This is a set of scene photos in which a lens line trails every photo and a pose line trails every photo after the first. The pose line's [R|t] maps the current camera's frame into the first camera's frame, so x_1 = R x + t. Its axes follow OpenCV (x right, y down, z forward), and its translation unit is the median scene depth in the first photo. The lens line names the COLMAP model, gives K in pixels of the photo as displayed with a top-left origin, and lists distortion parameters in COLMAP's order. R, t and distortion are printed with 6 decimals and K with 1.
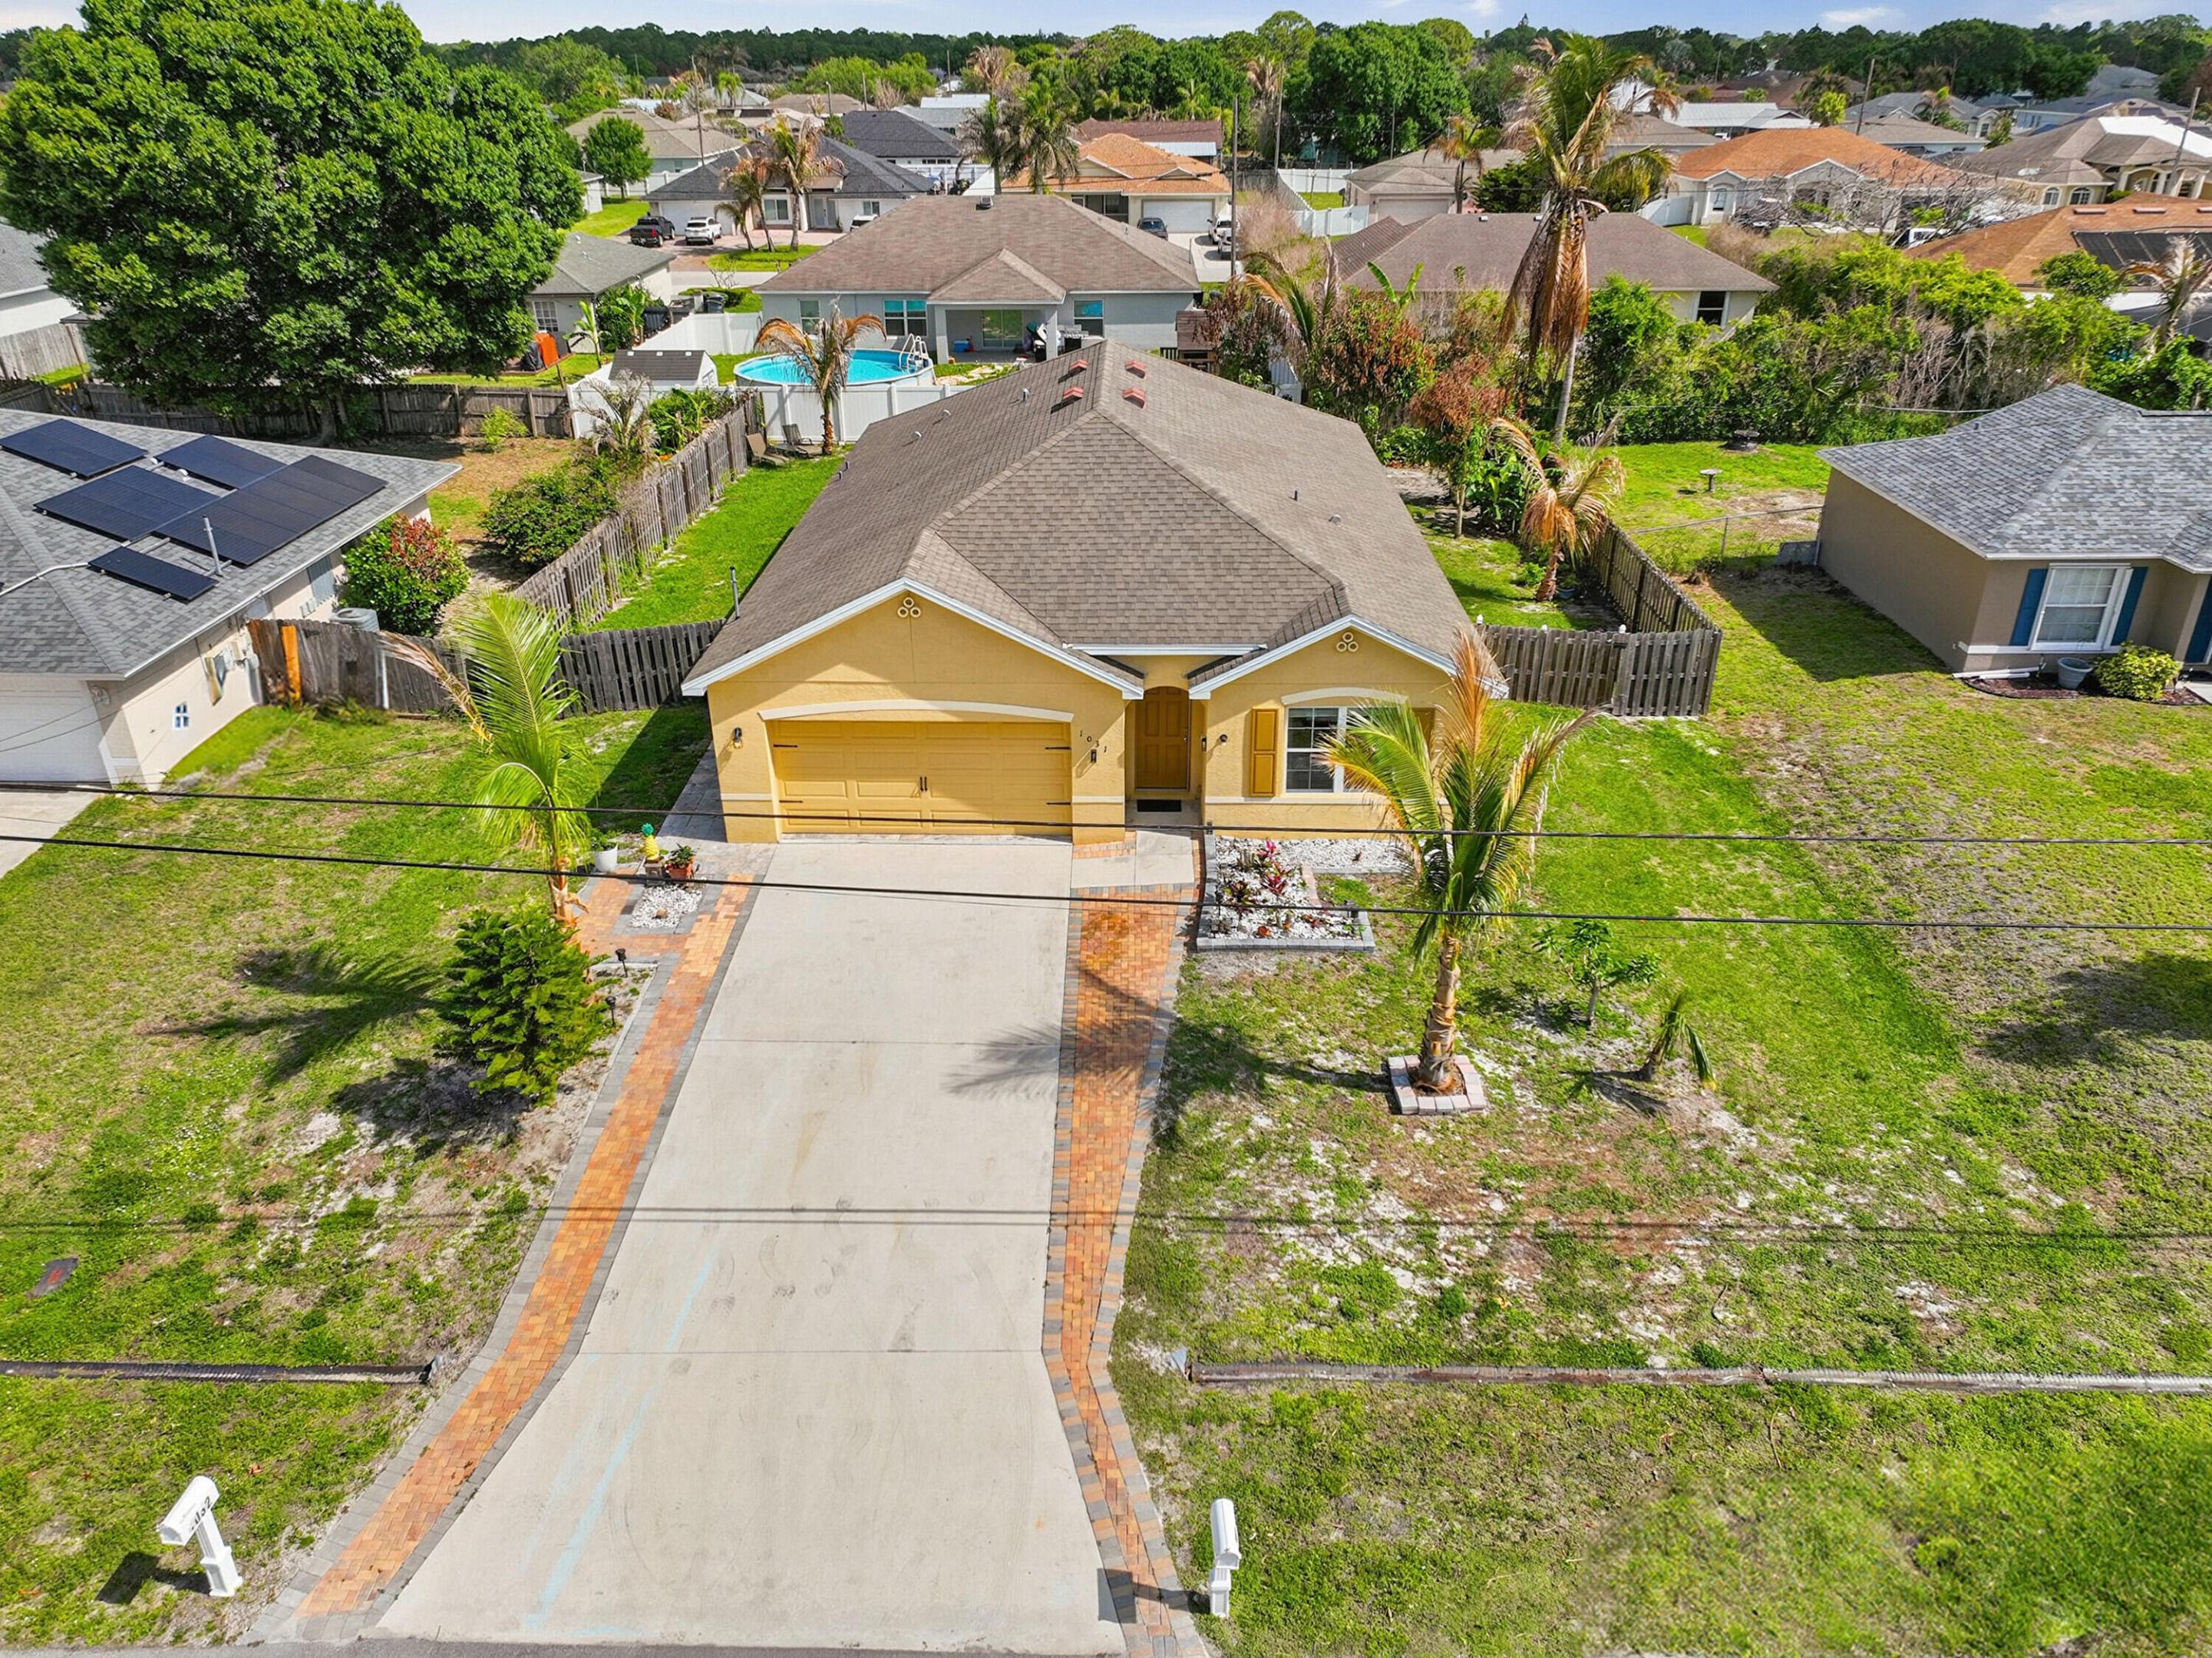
lens RADIAL K [[1559.3, 0, 1106.0], [0, 1559.3, 829.0], [0, 0, 1]] dist [0.005774, 0.006518]
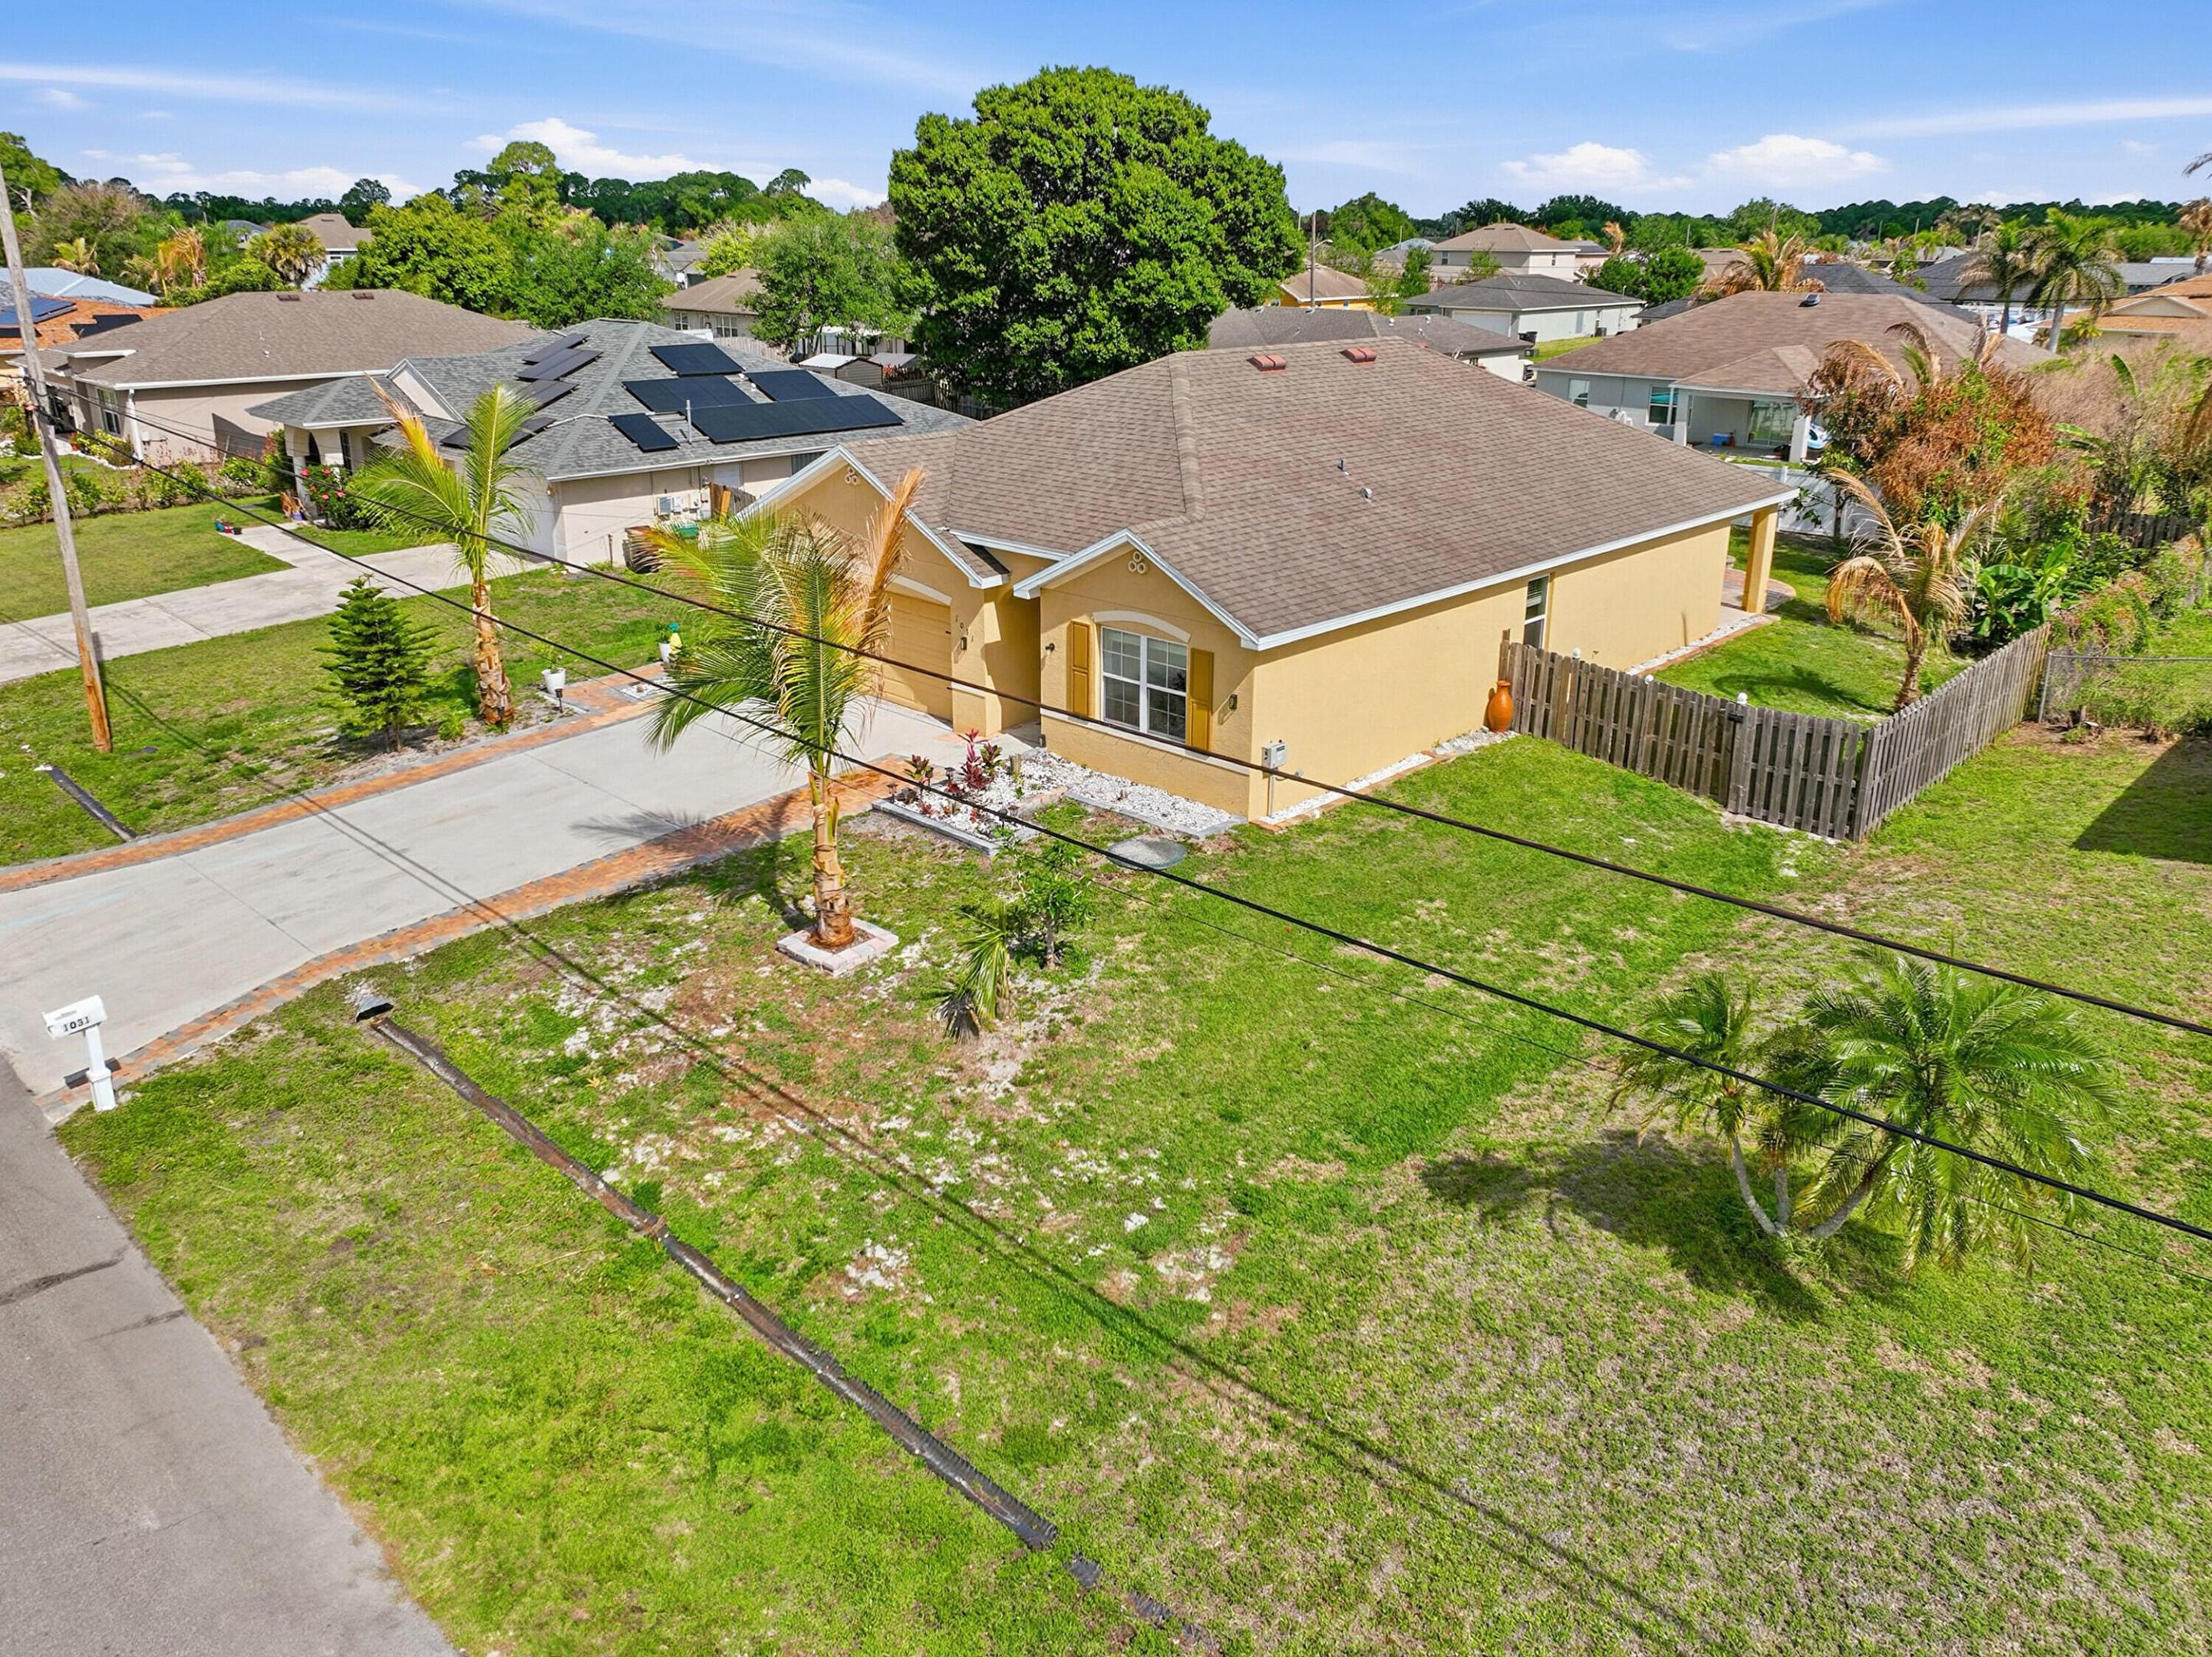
lens RADIAL K [[1598.0, 0, 1107.0], [0, 1598.0, 716.6], [0, 0, 1]] dist [0.003234, 0.003788]
pose [[0.737532, 0.207637, -0.642599, 0.817282], [-0.311615, 0.948835, -0.051063, 0.026040], [0.599118, 0.237904, 0.764500, 0.274578]]
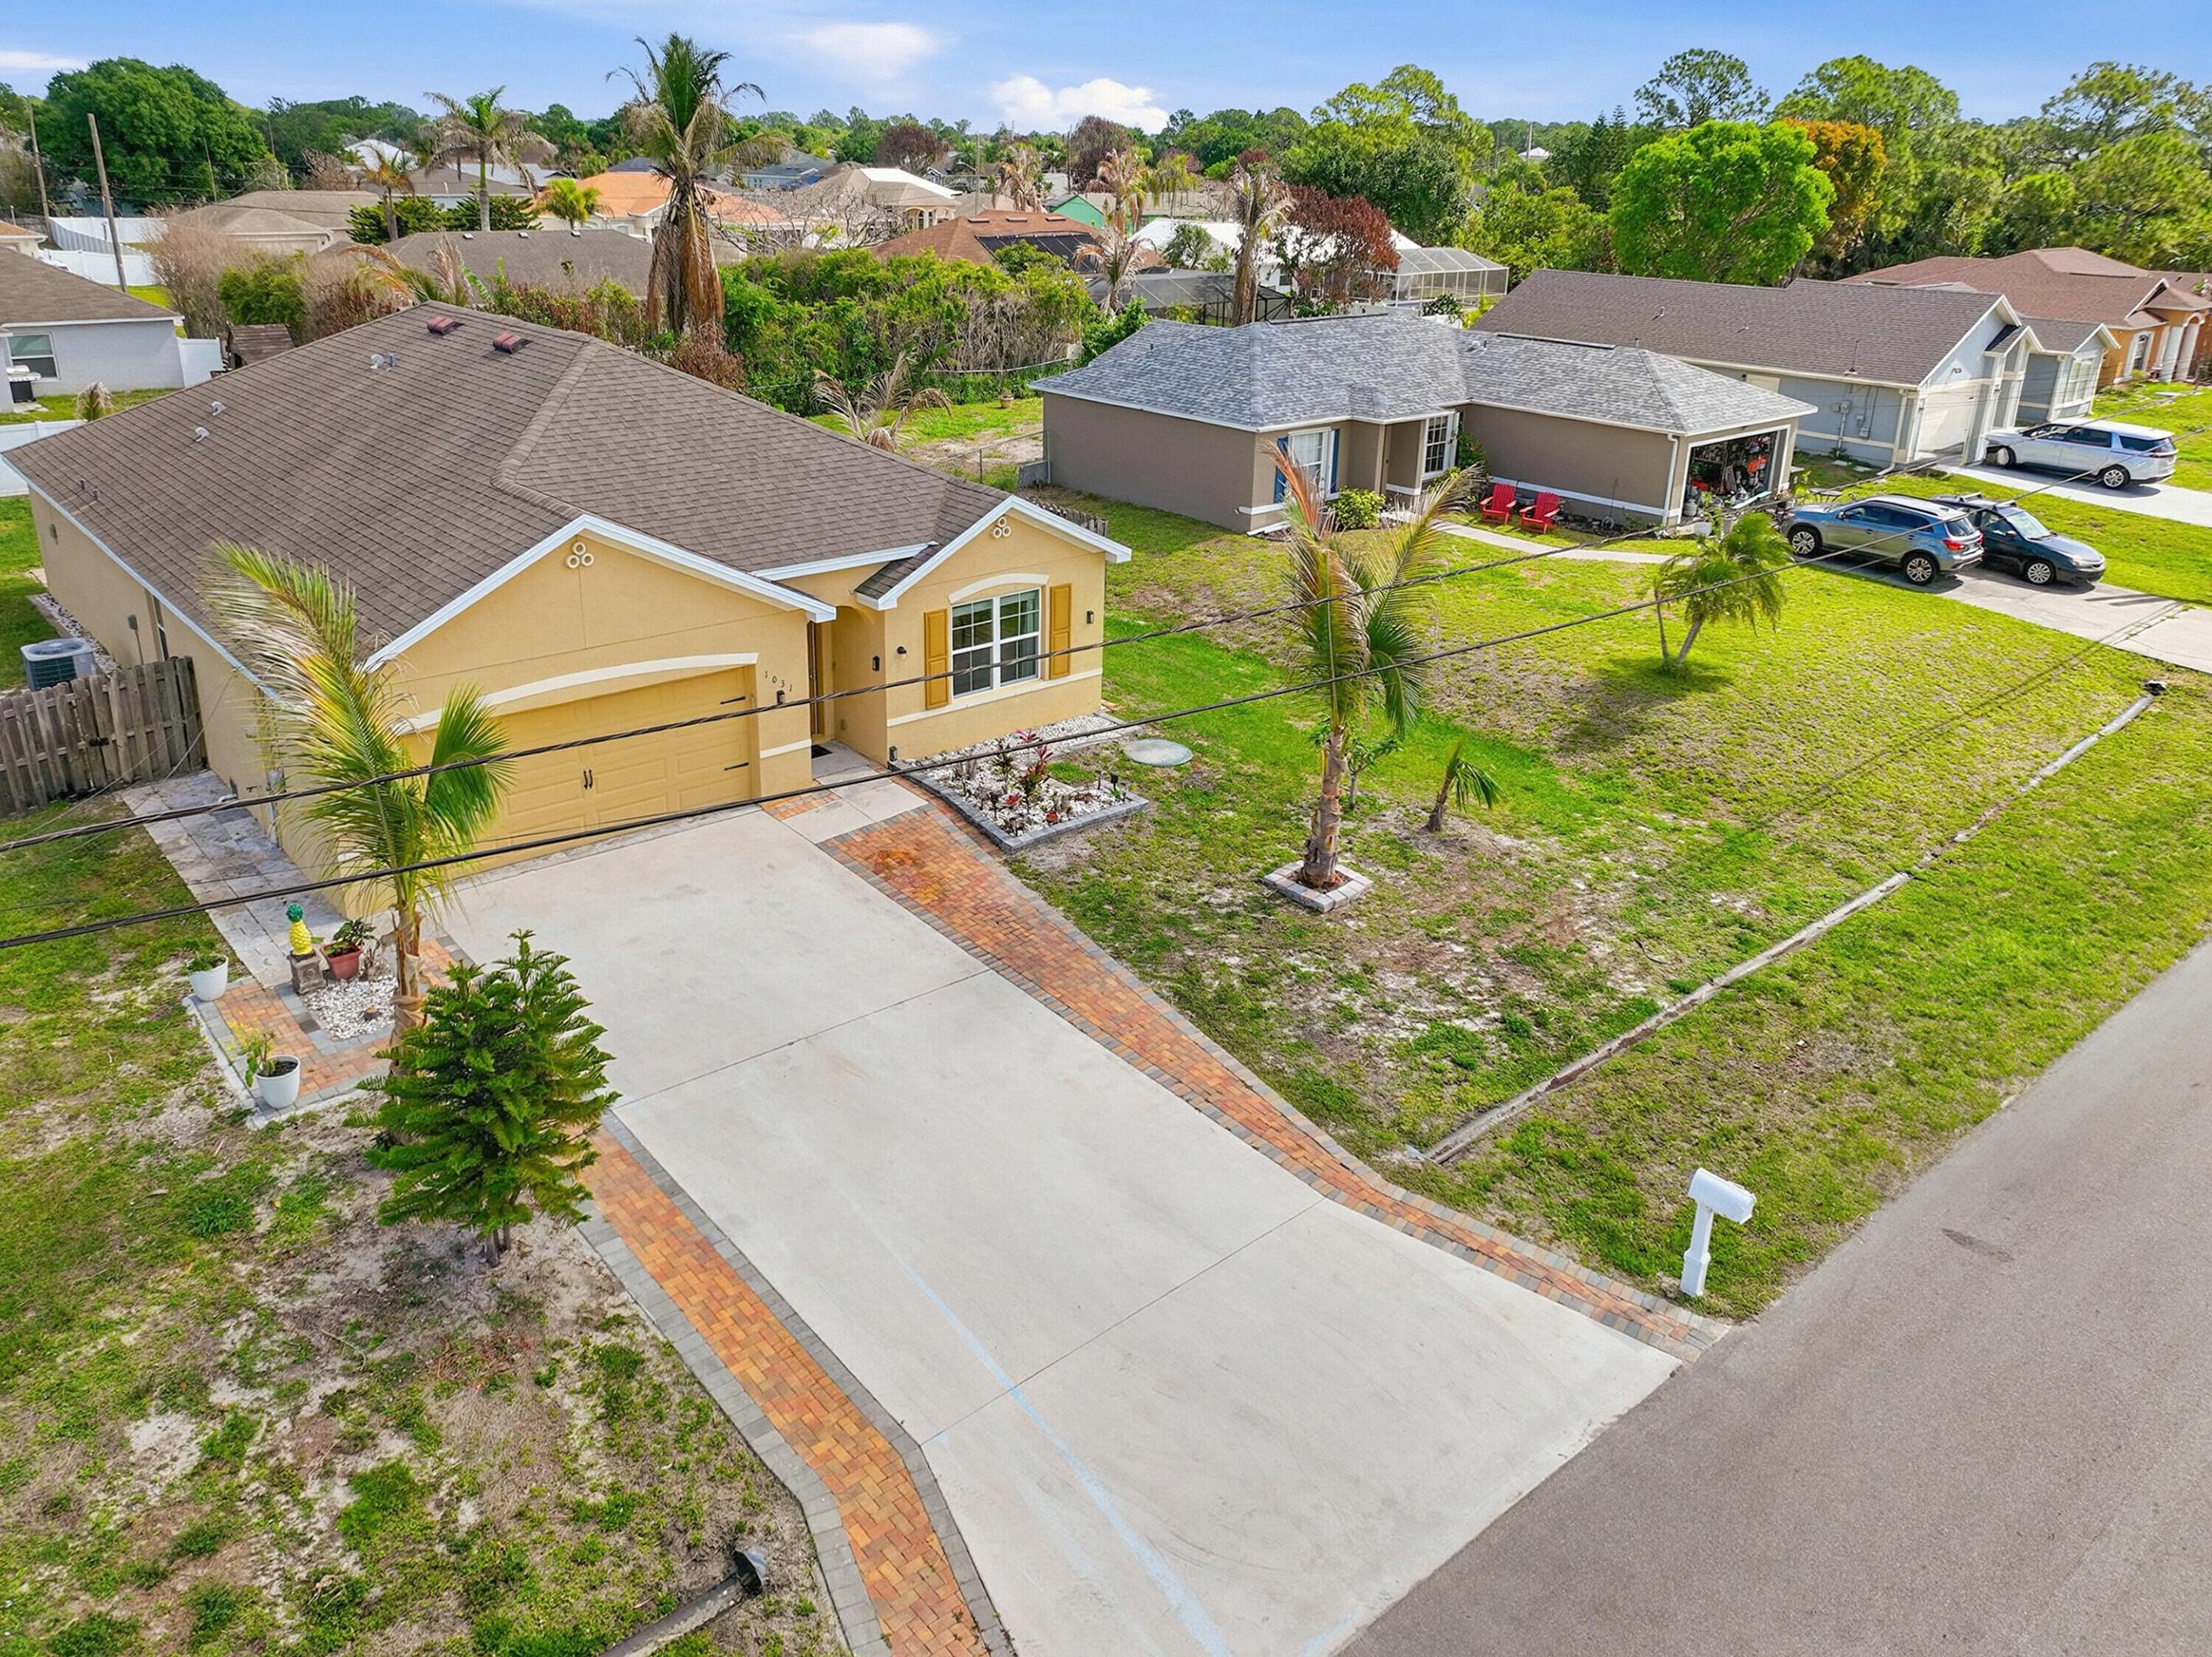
lens RADIAL K [[1602.2, 0, 1057.5], [0, 1602.2, 743.5], [0, 0, 1]] dist [0.009982, 0.008782]
pose [[0.753591, -0.214434, 0.621385, -0.495011], [0.275420, 0.961321, -0.002275, 0.024565], [-0.596863, 0.172856, 0.783502, 0.217179]]
